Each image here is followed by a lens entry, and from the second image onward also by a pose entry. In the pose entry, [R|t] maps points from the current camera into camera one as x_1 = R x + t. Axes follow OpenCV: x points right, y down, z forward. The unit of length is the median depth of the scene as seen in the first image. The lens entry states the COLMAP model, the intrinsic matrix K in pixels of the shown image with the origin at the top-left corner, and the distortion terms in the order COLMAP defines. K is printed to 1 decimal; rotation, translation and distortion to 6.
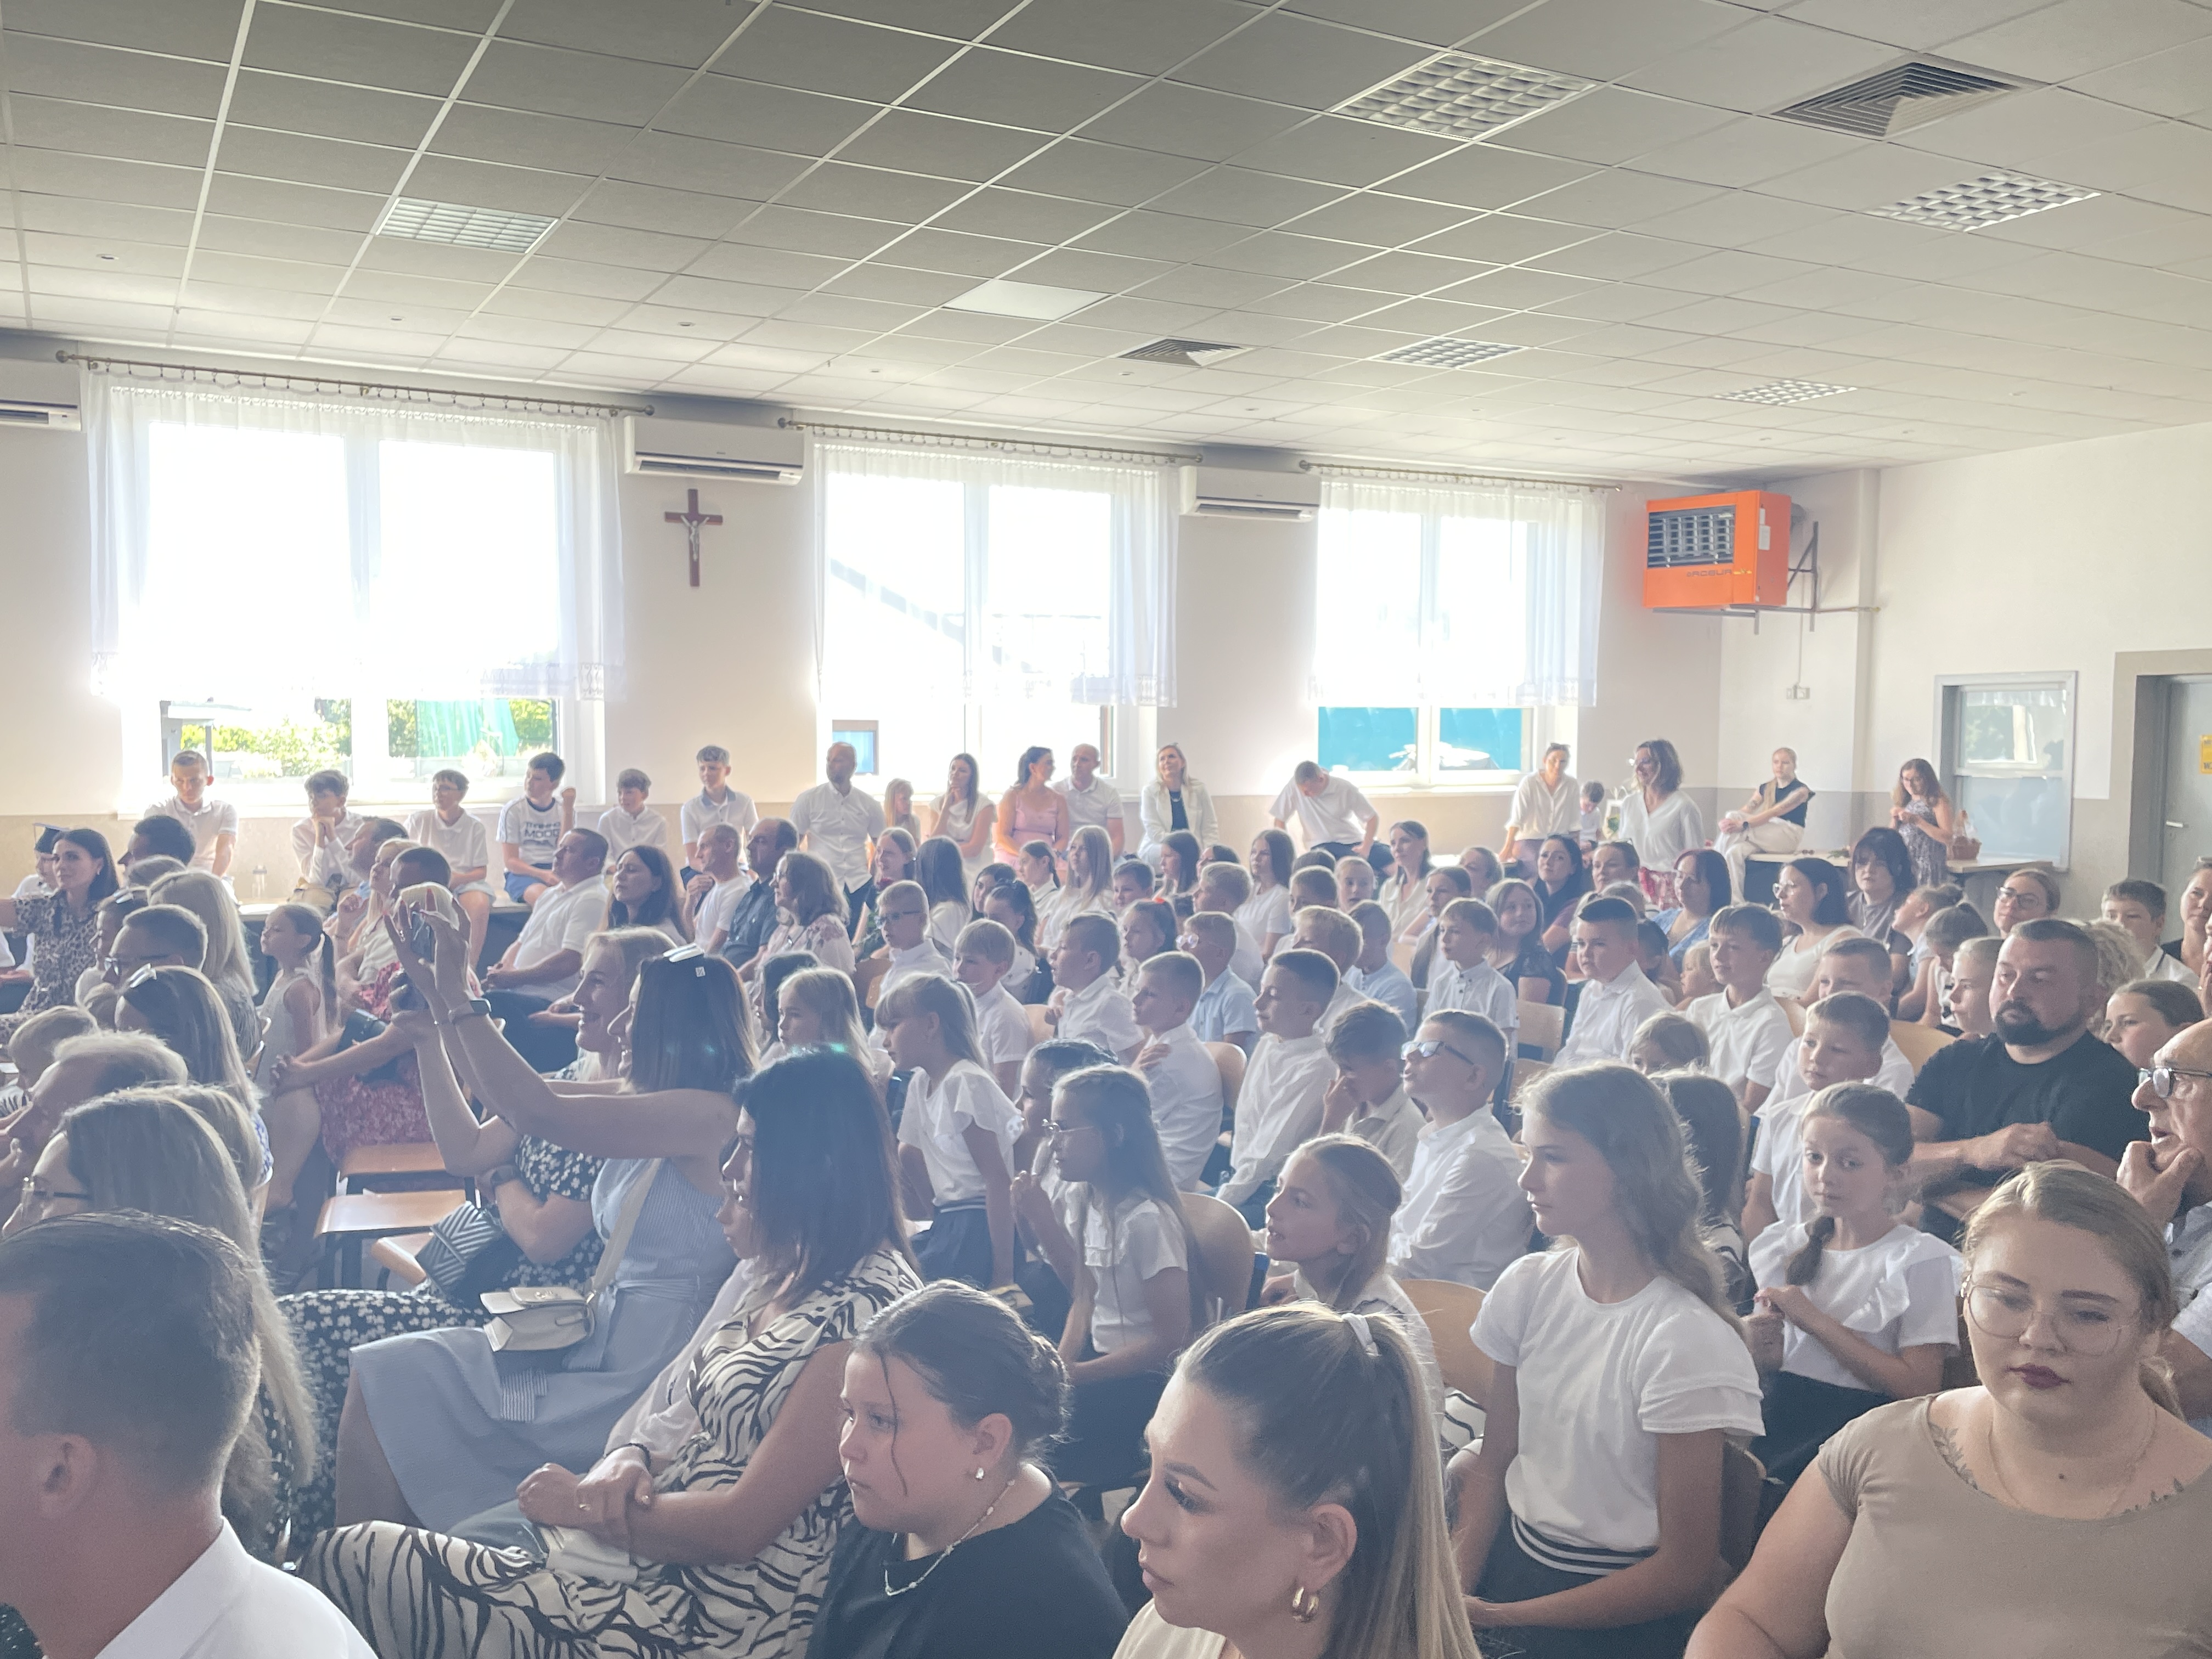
lens RADIAL K [[1861.4, 0, 1106.0], [0, 1861.4, 829.5], [0, 0, 1]] dist [0.015027, -0.003809]
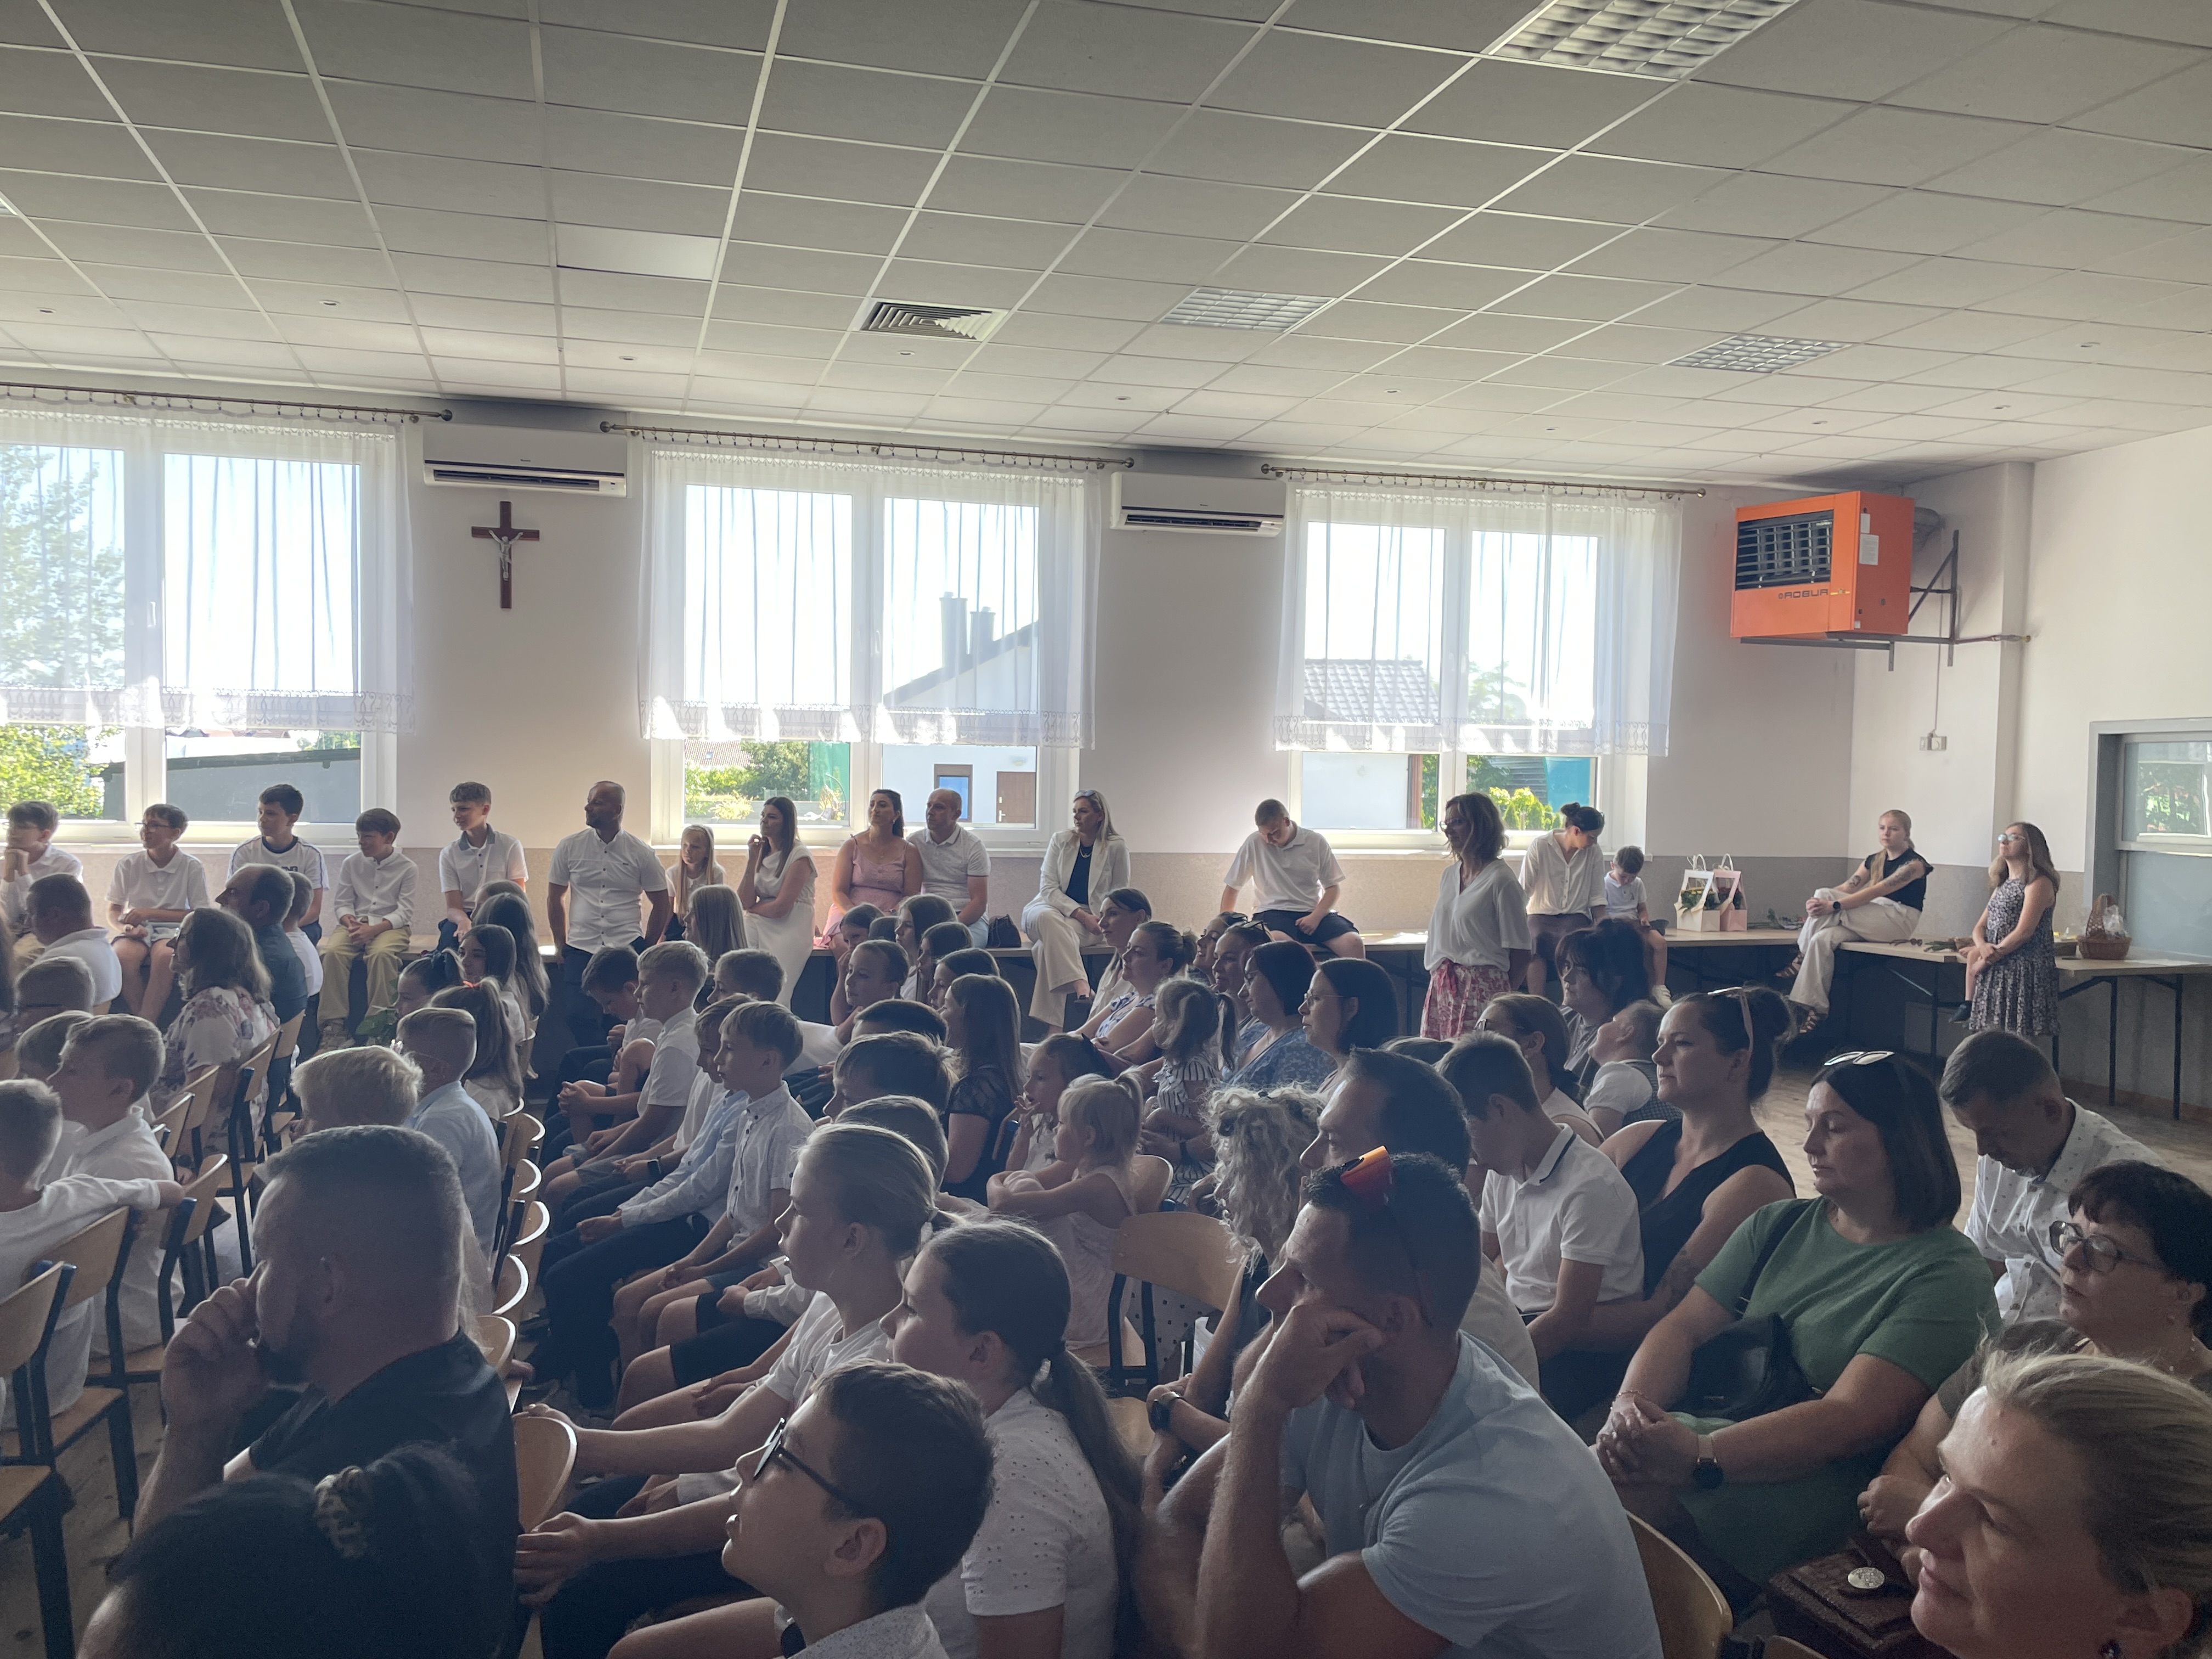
lens RADIAL K [[1881.5, 0, 1145.3], [0, 1881.5, 824.2], [0, 0, 1]] dist [0.059430, -0.104637]
pose [[0.975918, 0.020860, -0.217137, 0.243056], [-0.027186, 0.999287, -0.026185, -0.008518], [0.216436, 0.031457, 0.975790, 0.147376]]
